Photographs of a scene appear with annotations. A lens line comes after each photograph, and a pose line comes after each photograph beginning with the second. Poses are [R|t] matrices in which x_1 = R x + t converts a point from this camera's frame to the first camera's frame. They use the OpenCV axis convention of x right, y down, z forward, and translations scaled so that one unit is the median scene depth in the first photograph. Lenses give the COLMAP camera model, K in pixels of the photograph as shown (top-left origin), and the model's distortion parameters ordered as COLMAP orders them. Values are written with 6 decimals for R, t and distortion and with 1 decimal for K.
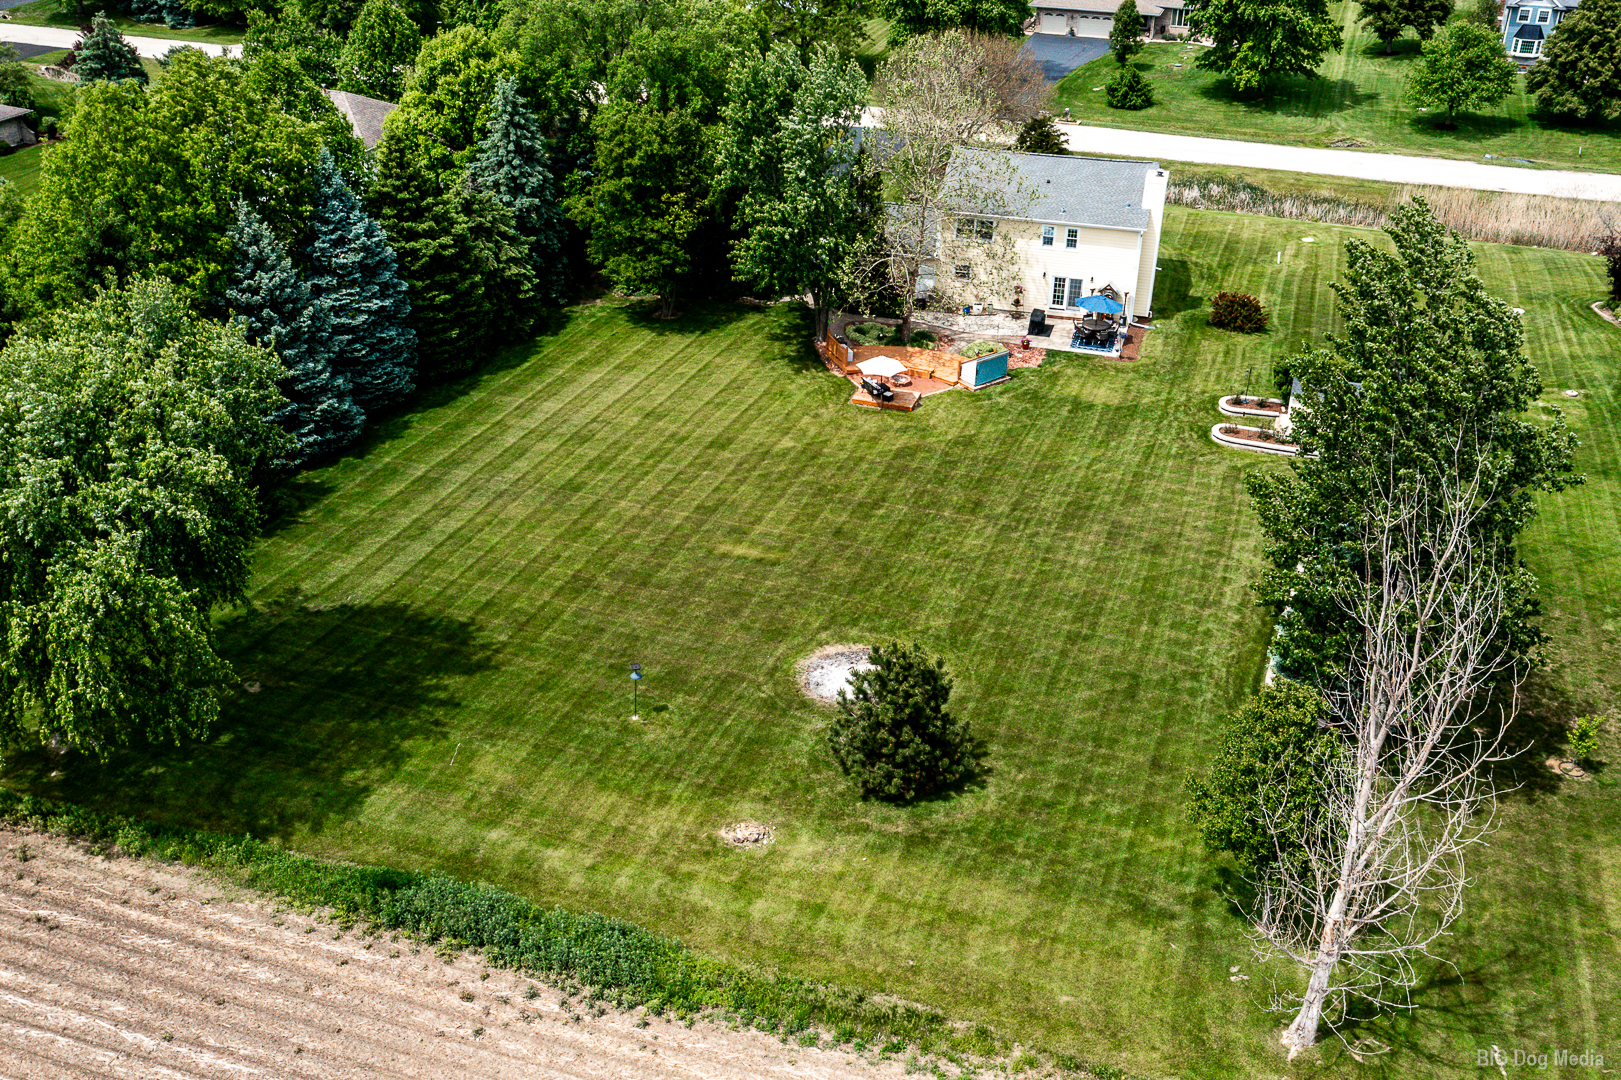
lens RADIAL K [[1437.6, 0, 749.4], [0, 1437.6, 537.8], [0, 0, 1]] dist [-0.000866, 0.002770]
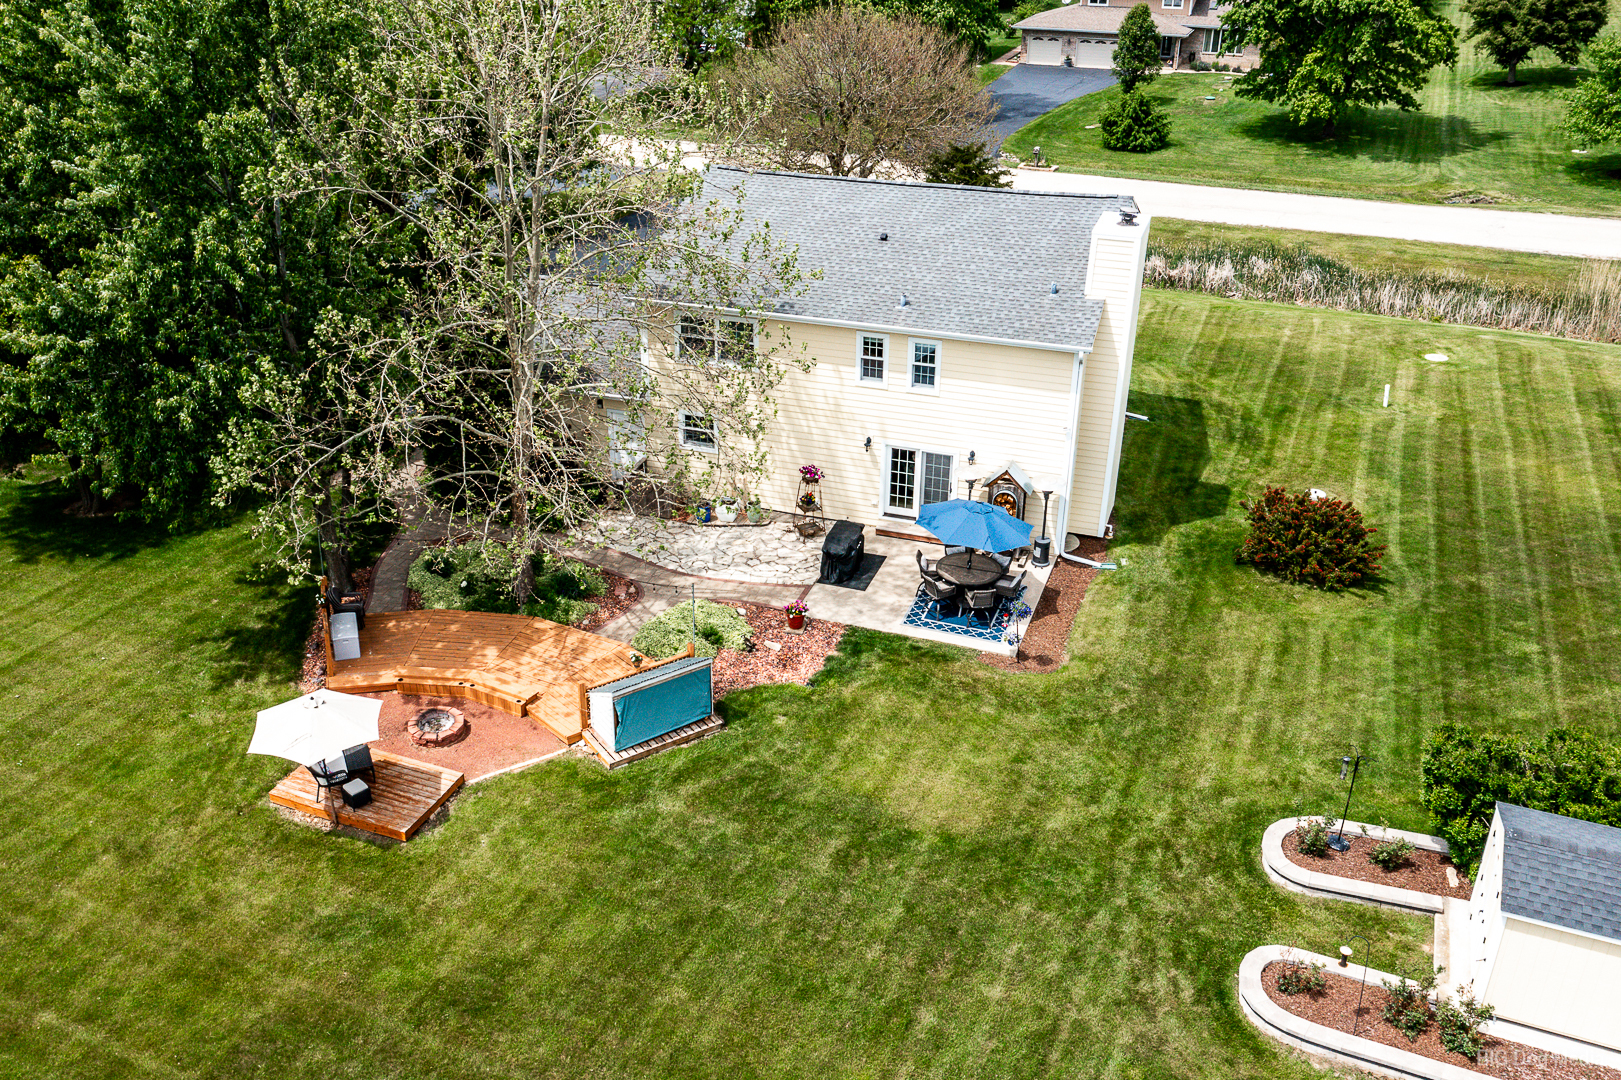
lens RADIAL K [[1253.7, 0, 762.4], [0, 1253.7, 541.9], [0, 0, 1]] dist [0.005582, 0.005444]
pose [[0.997803, 0.021653, -0.062616, 0.195009], [-0.023384, 0.999360, -0.027052, -0.138944], [0.061990, 0.028456, 0.997671, 0.600363]]
